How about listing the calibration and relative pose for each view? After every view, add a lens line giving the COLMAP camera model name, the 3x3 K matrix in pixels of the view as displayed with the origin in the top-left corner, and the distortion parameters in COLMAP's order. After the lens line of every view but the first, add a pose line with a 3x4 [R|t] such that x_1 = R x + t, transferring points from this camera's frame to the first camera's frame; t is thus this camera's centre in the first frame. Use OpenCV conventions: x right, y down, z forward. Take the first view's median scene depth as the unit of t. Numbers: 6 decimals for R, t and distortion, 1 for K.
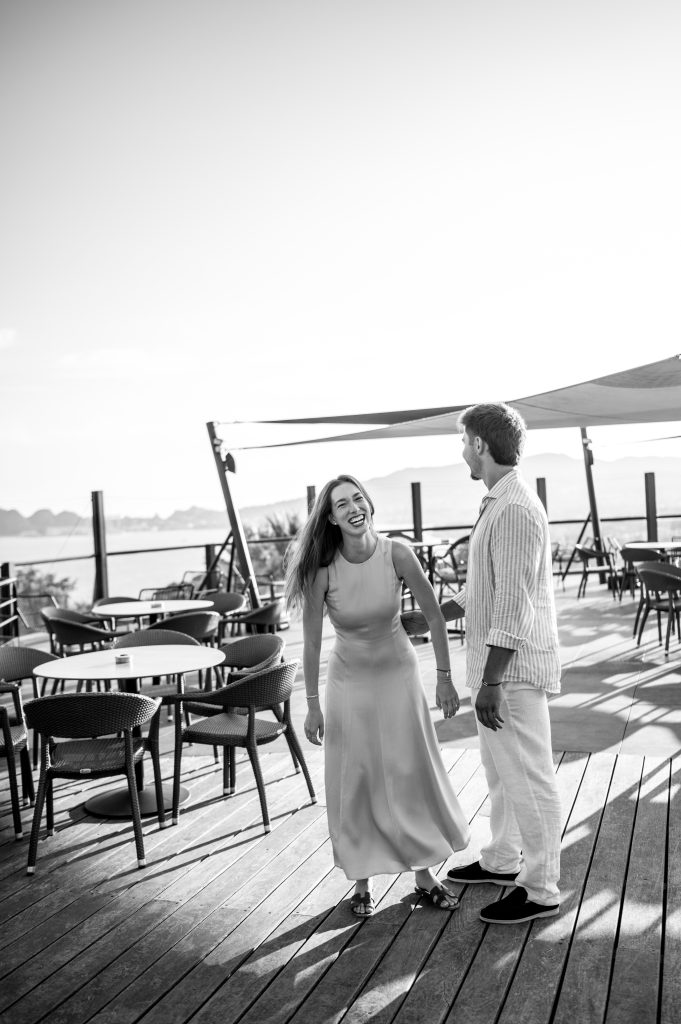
lens RADIAL K [[1092.6, 0, 331.3], [0, 1092.6, 502.6], [0, 0, 1]] dist [0.027960, 0.000000]
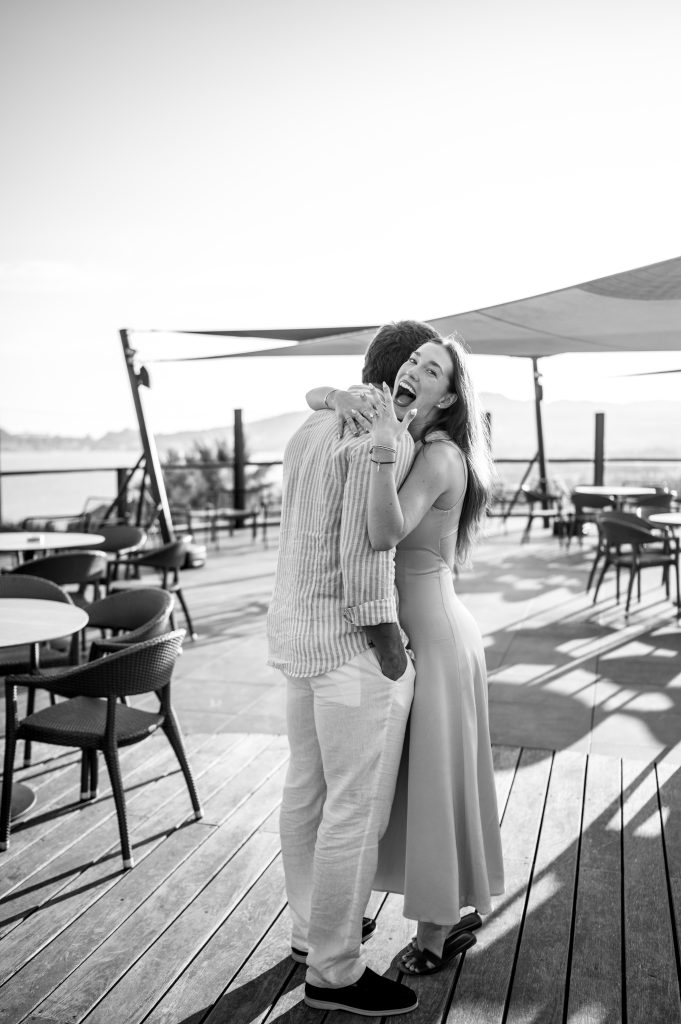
lens RADIAL K [[1092.6, 0, 343.0], [0, 1092.6, 513.1], [0, 0, 1]] dist [0.027960, 0.000000]
pose [[0.996480, 0.042018, 0.072545, 0.008560], [-0.047244, 0.996293, 0.071889, 0.002561], [-0.069255, -0.075063, 0.994771, 0.111413]]
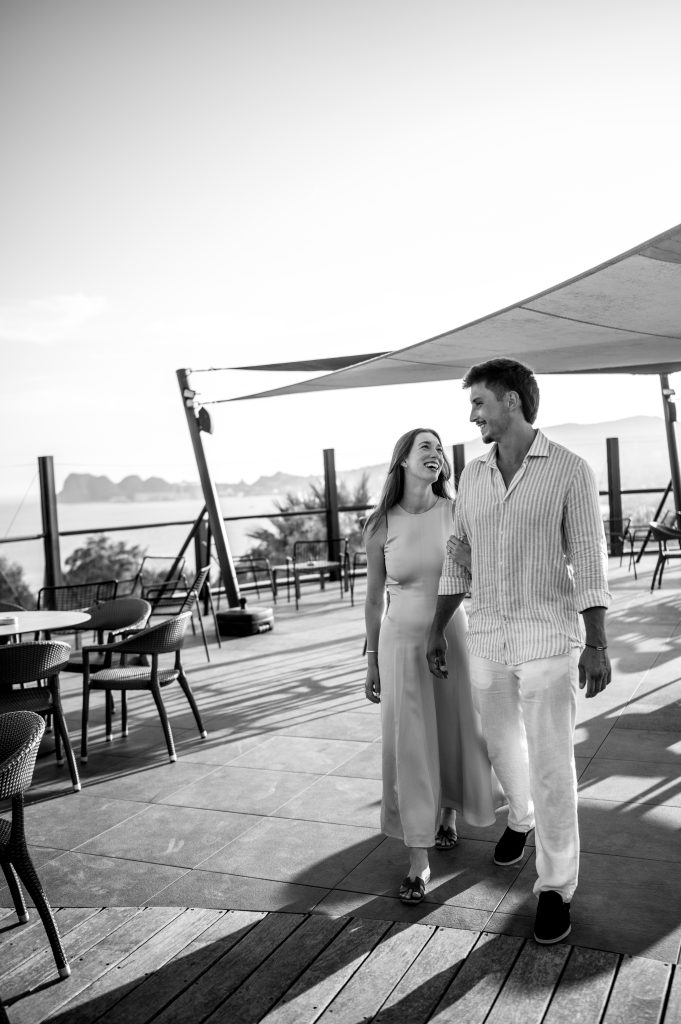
lens RADIAL K [[1092.6, 0, 324.2], [0, 1092.6, 509.1], [0, 0, 1]] dist [0.027960, 0.000000]
pose [[0.996362, -0.000762, -0.085218, 0.068284], [0.003968, 0.999290, 0.037463, -0.001151], [0.085129, -0.037665, 0.995658, 0.232572]]
